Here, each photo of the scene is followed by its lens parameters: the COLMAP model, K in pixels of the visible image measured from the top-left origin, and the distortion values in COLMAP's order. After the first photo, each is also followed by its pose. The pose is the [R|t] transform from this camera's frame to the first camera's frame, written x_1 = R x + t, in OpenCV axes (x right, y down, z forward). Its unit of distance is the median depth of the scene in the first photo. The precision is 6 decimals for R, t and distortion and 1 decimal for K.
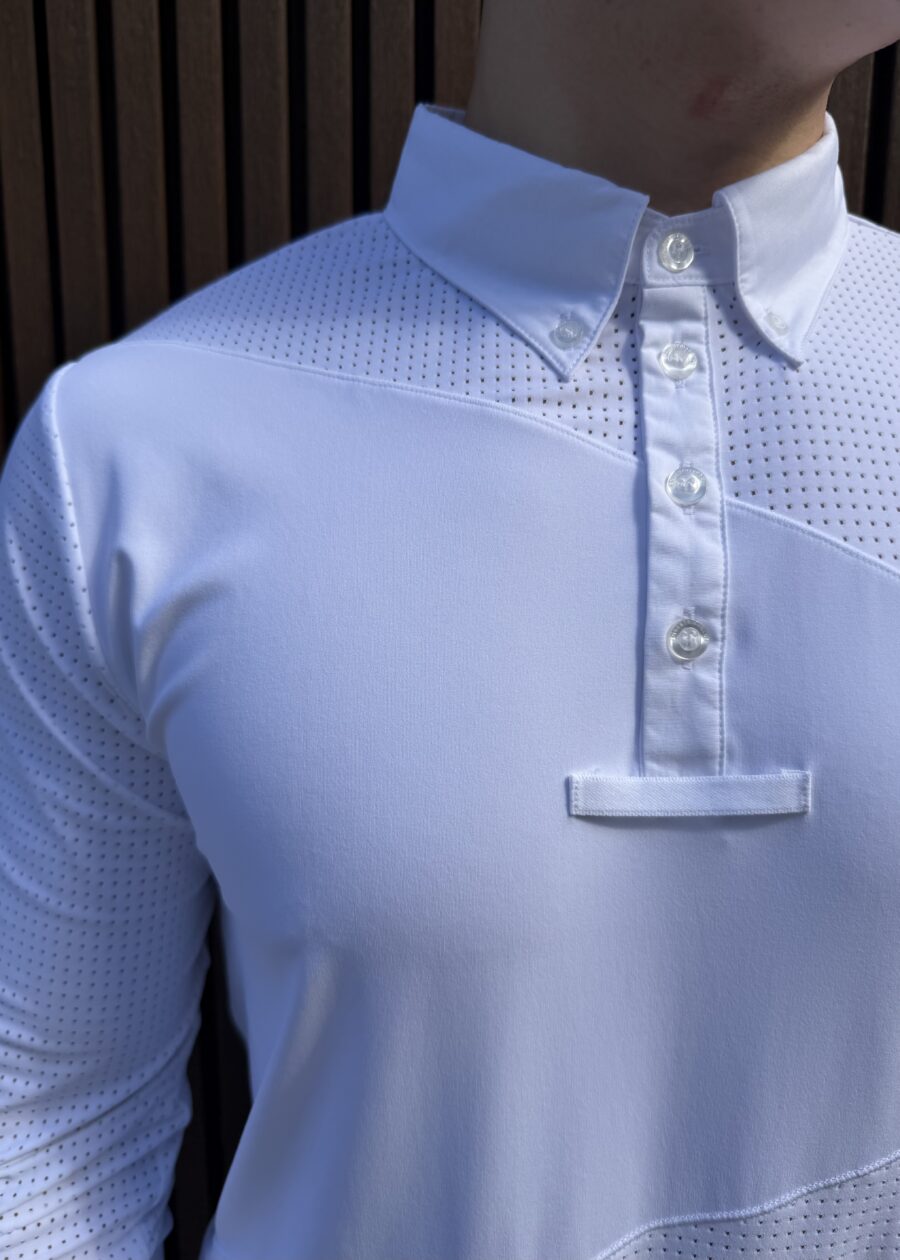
lens RADIAL K [[932.3, 0, 365.2], [0, 932.3, 632.8], [0, 0, 1]] dist [-0.006375, -0.034224]
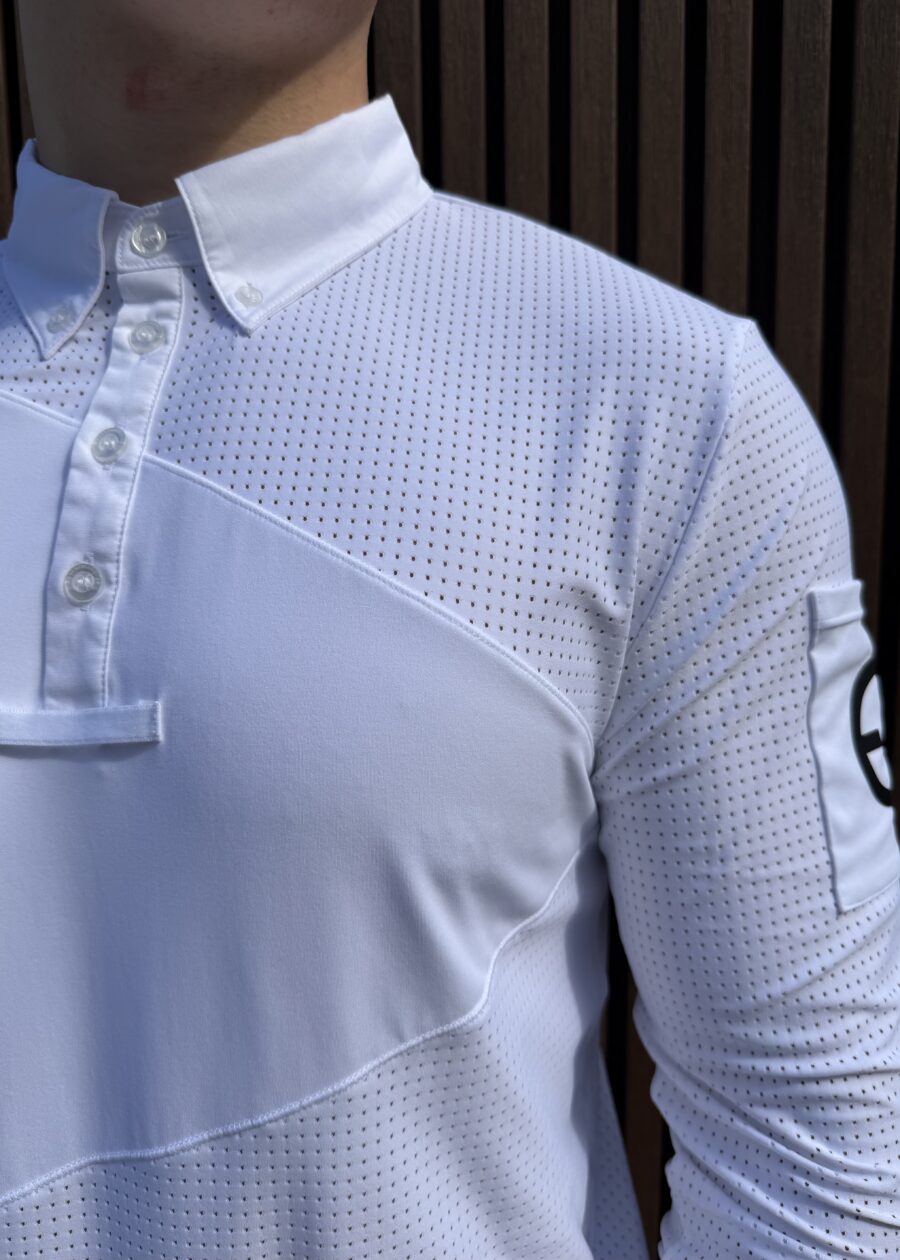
lens RADIAL K [[932.3, 0, 365.2], [0, 932.3, 632.8], [0, 0, 1]] dist [-0.006375, -0.034224]
pose [[0.984295, -0.006992, -0.176394, 0.847210], [-0.005196, 0.997635, -0.068542, 0.135443], [0.176456, 0.068382, 0.981930, 0.007618]]
